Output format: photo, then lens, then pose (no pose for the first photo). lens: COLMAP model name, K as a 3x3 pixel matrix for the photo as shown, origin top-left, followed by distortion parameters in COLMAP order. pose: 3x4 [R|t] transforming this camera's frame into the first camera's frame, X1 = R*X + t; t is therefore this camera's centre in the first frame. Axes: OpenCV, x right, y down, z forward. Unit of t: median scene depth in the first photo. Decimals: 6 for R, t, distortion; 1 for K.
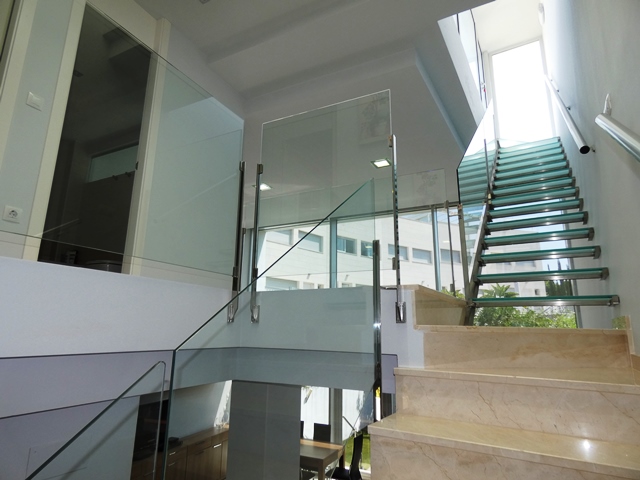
lens RADIAL K [[385.0, 0, 320.9], [0, 385.0, 235.2], [0, 0, 1]] dist [-0.000789, -0.003222]
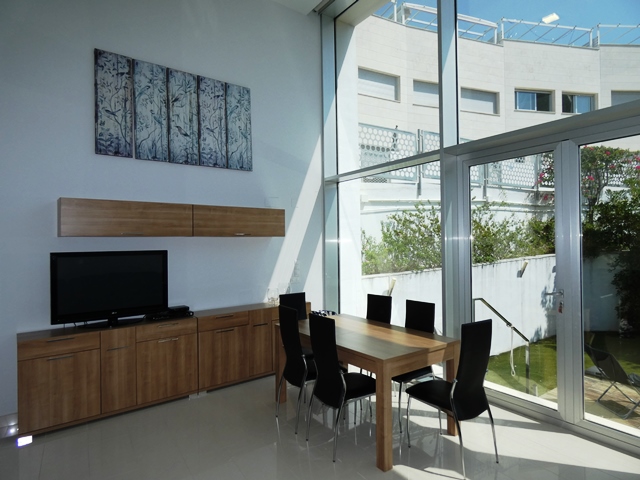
lens RADIAL K [[385.0, 0, 318.3], [0, 385.0, 237.6], [0, 0, 1]] dist [-0.000789, -0.003222]
pose [[0.884113, -0.027260, -0.466478, 0.066563], [0.131179, 0.972631, 0.191785, 0.166185], [0.448483, -0.230752, 0.863491, 0.295934]]
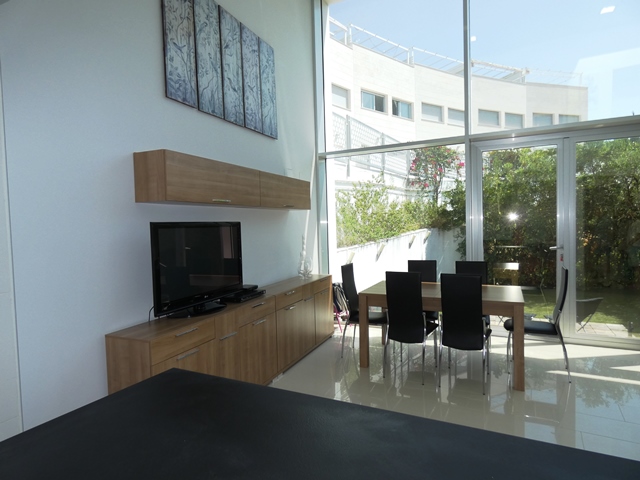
lens RADIAL K [[385.0, 0, 325.4], [0, 385.0, 238.6], [0, 0, 1]] dist [-0.000789, -0.003222]
pose [[0.999009, -0.039091, 0.021275, -0.143259], [0.031786, 0.961293, 0.273689, 0.158599], [-0.031150, -0.272742, 0.961583, 0.239564]]
